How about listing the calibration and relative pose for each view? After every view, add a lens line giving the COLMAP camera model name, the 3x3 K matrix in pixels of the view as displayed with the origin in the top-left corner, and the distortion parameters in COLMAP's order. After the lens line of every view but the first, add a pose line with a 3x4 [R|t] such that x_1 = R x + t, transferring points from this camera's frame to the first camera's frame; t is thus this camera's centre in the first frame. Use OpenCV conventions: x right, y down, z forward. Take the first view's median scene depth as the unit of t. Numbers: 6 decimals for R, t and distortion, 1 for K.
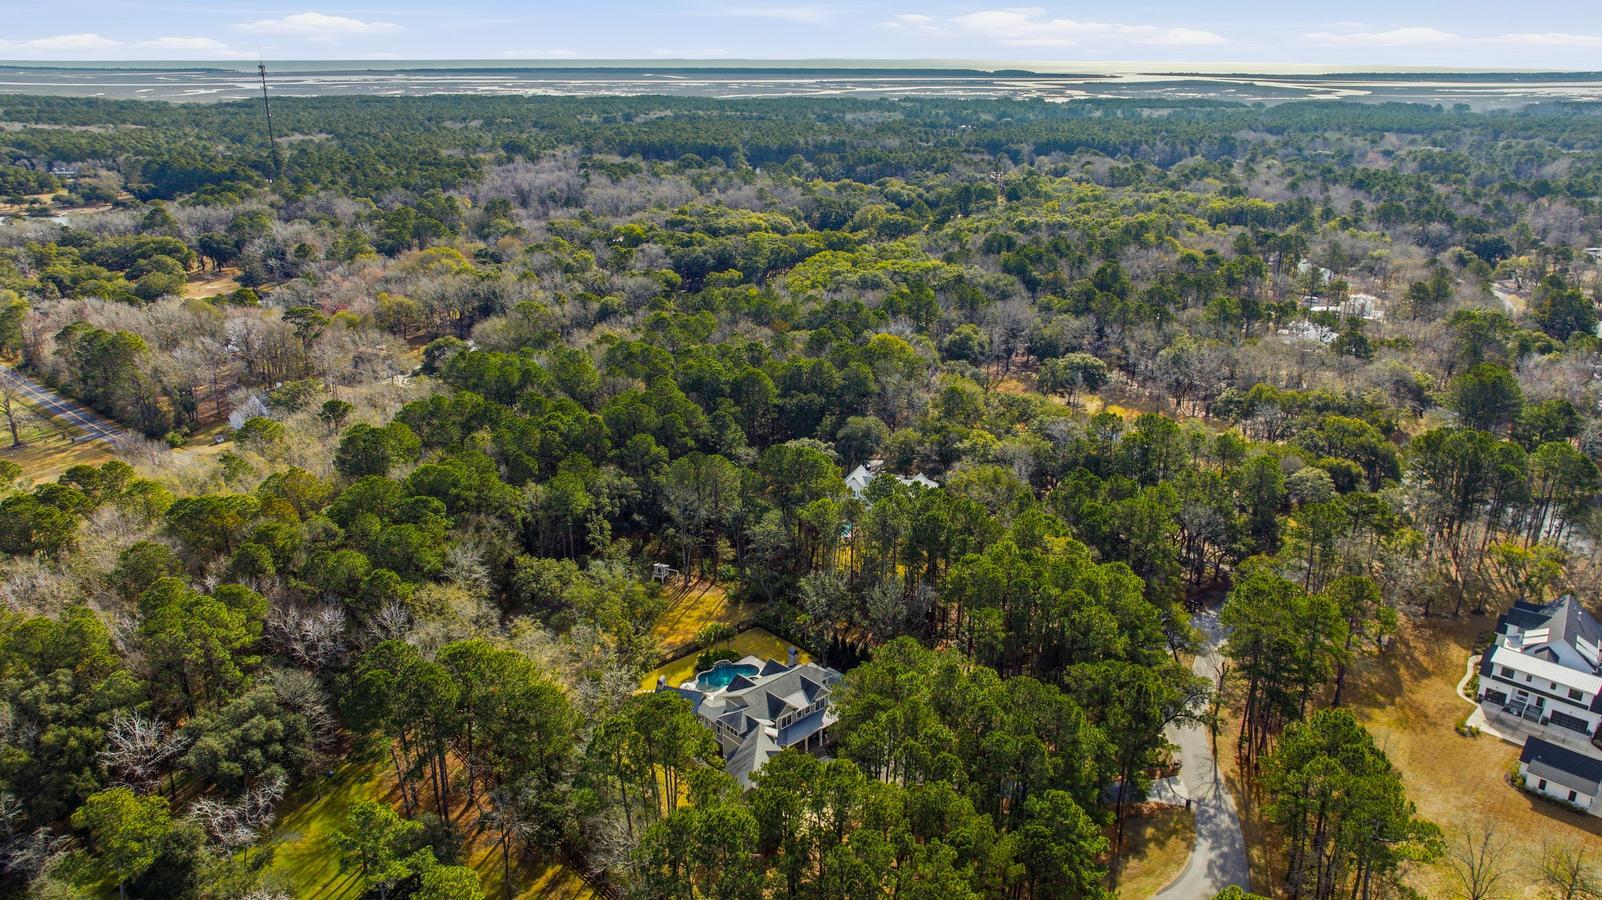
lens RADIAL K [[1155.9, 0, 801.0], [0, 1155.9, 450.0], [0, 0, 1]] dist [-0.151816, 0.143527]
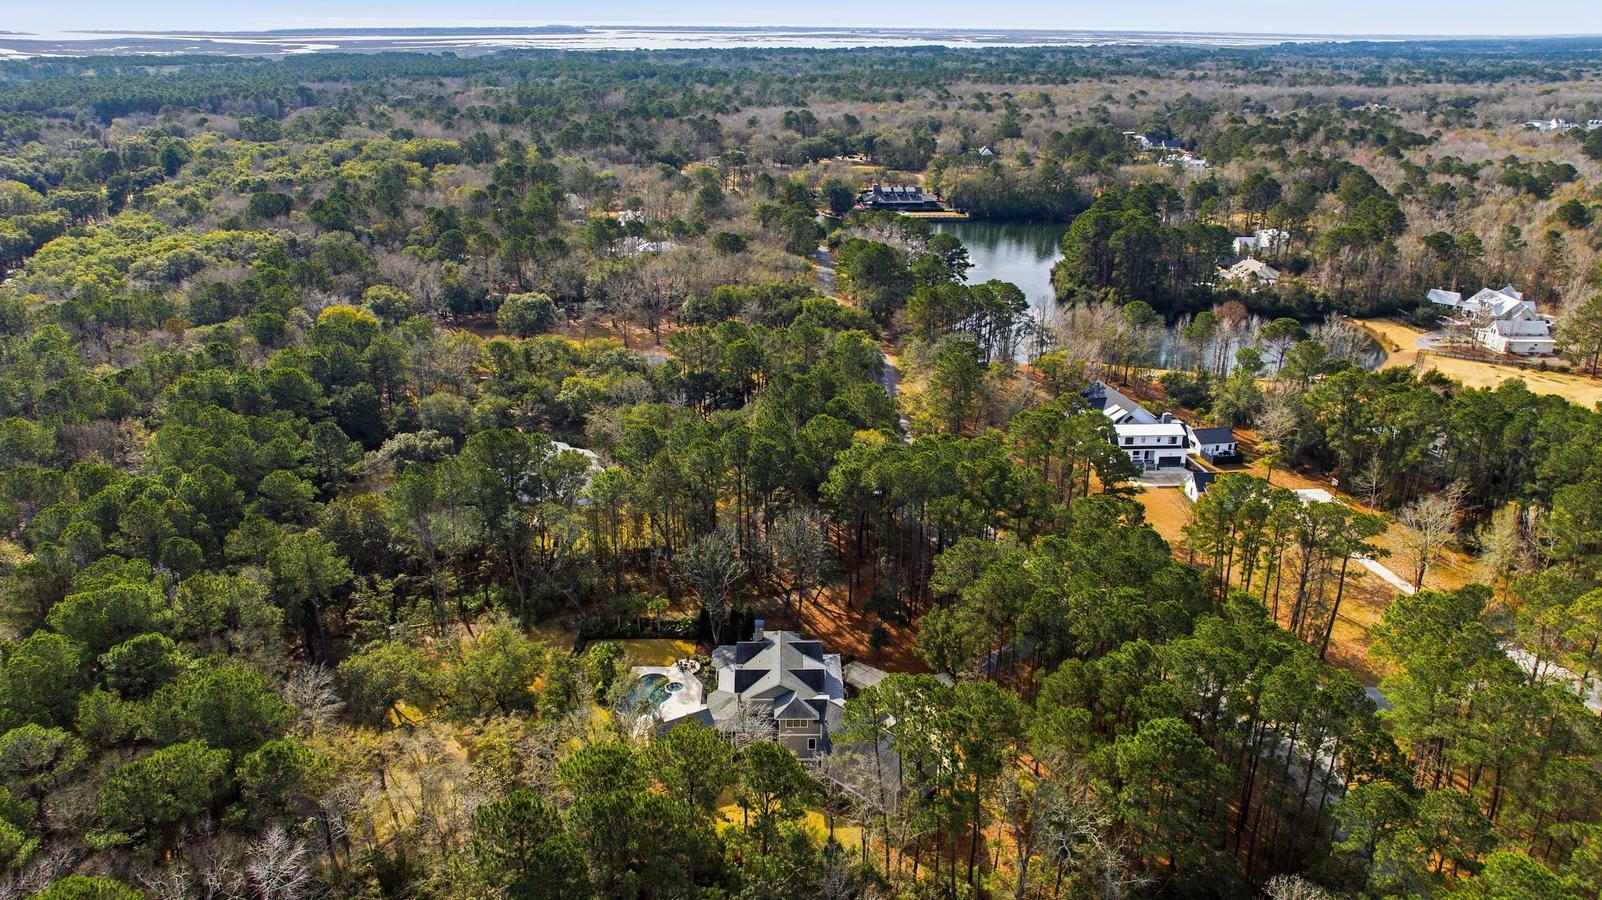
lens RADIAL K [[1103.6, 0, 801.0], [0, 1103.6, 450.0], [0, 0, 1]] dist [-0.062273, 0.064658]
pose [[0.655480, -0.260976, 0.708687, -0.157228], [0.230949, 0.962708, 0.140909, -0.017774], [-0.719033, 0.071308, 0.691308, 0.111514]]
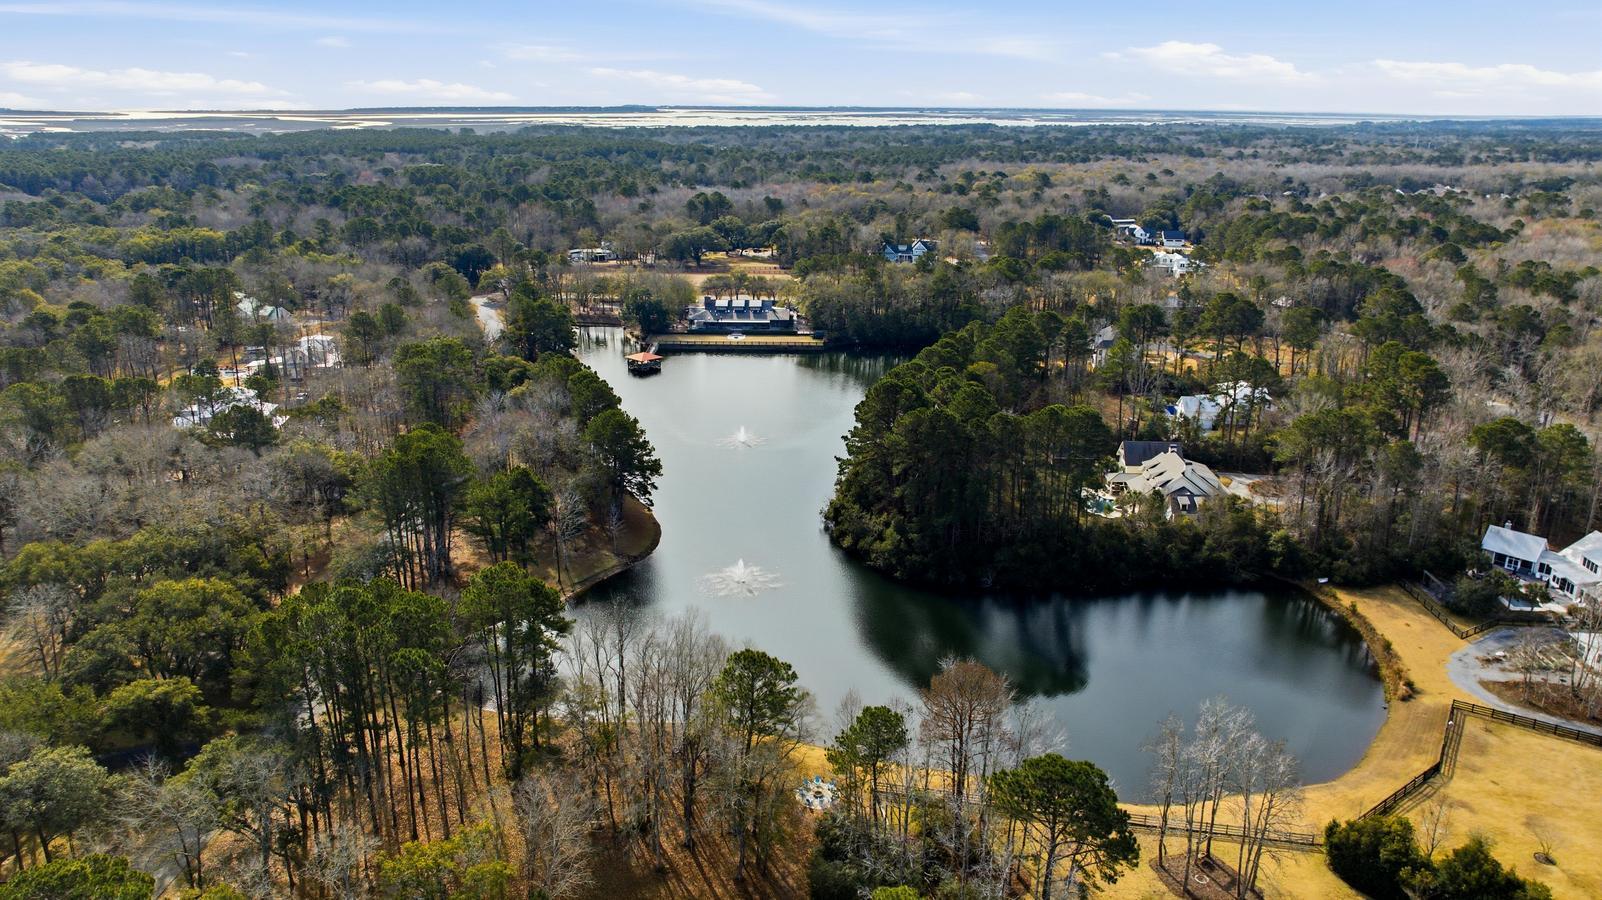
lens RADIAL K [[1103.6, 0, 801.0], [0, 1103.6, 450.0], [0, 0, 1]] dist [-0.062273, 0.064658]
pose [[0.705213, -0.200109, 0.680169, 0.151476], [0.216512, 0.974299, 0.062159, -0.025898], [-0.675127, 0.103430, 0.730415, 0.168242]]
